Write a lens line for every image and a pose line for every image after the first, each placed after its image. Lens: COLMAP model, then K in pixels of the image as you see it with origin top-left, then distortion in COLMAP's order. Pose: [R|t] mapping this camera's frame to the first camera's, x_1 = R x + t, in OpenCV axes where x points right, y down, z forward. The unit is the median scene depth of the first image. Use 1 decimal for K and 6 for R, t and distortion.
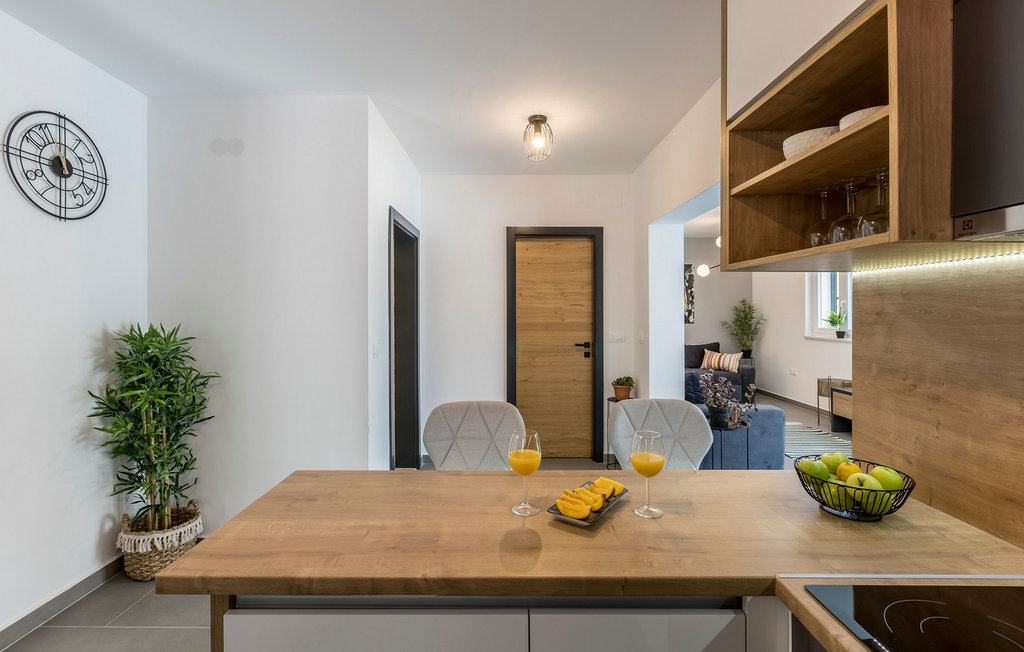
lens RADIAL K [[462.5, 0, 488.9], [0, 462.5, 309.7], [0, 0, 1]] dist [-0.000824, -0.000832]
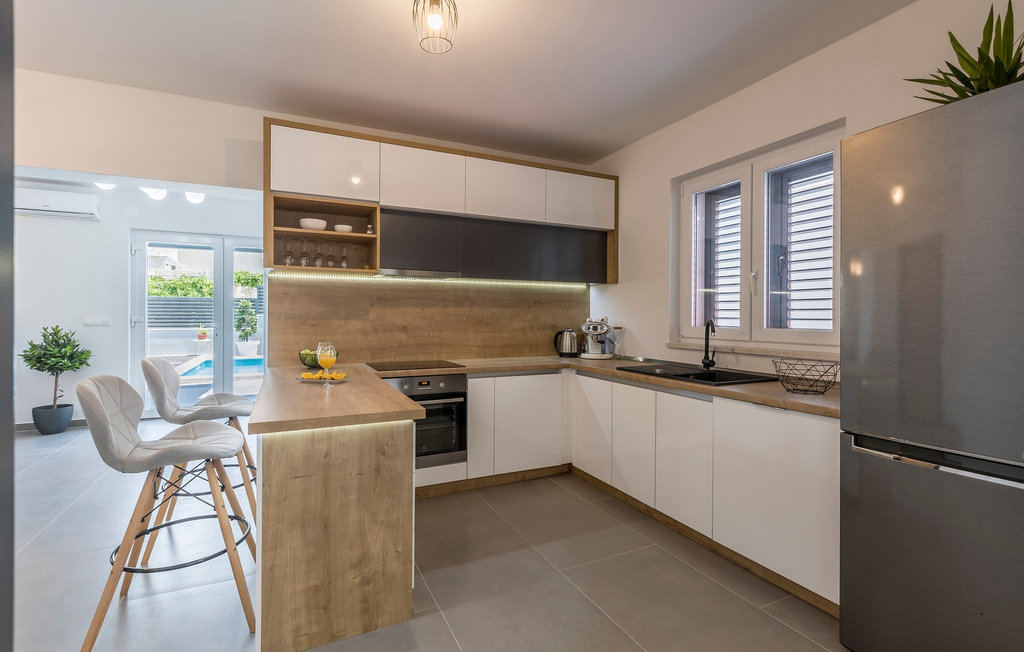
lens RADIAL K [[462.5, 0, 509.6], [0, 462.5, 321.3], [0, 0, 1]] dist [-0.000824, -0.000832]
pose [[-0.462000, -0.011502, 0.886805, -1.950298], [-0.004504, 0.999933, 0.010624, 0.130894], [-0.886868, 0.000914, -0.462021, 1.197632]]
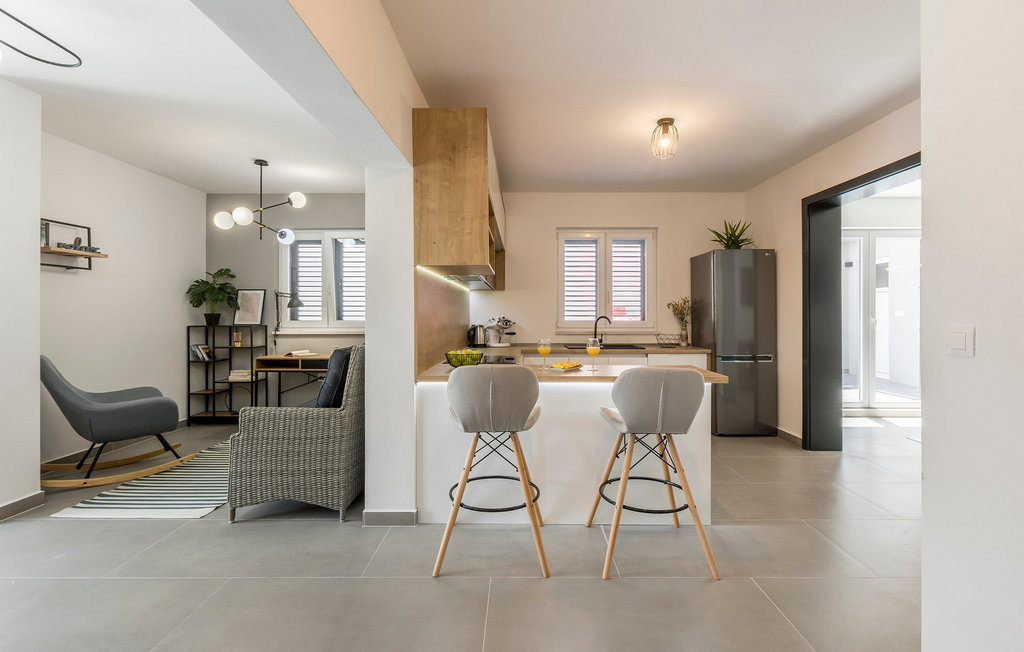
lens RADIAL K [[462.5, 0, 520.8], [0, 462.5, 318.3], [0, 0, 1]] dist [-0.000824, -0.000832]
pose [[-0.999769, -0.003421, -0.021202, 0.482450], [-0.003545, 0.999977, 0.005798, 0.134584], [0.021182, 0.005872, -0.999758, 3.389523]]
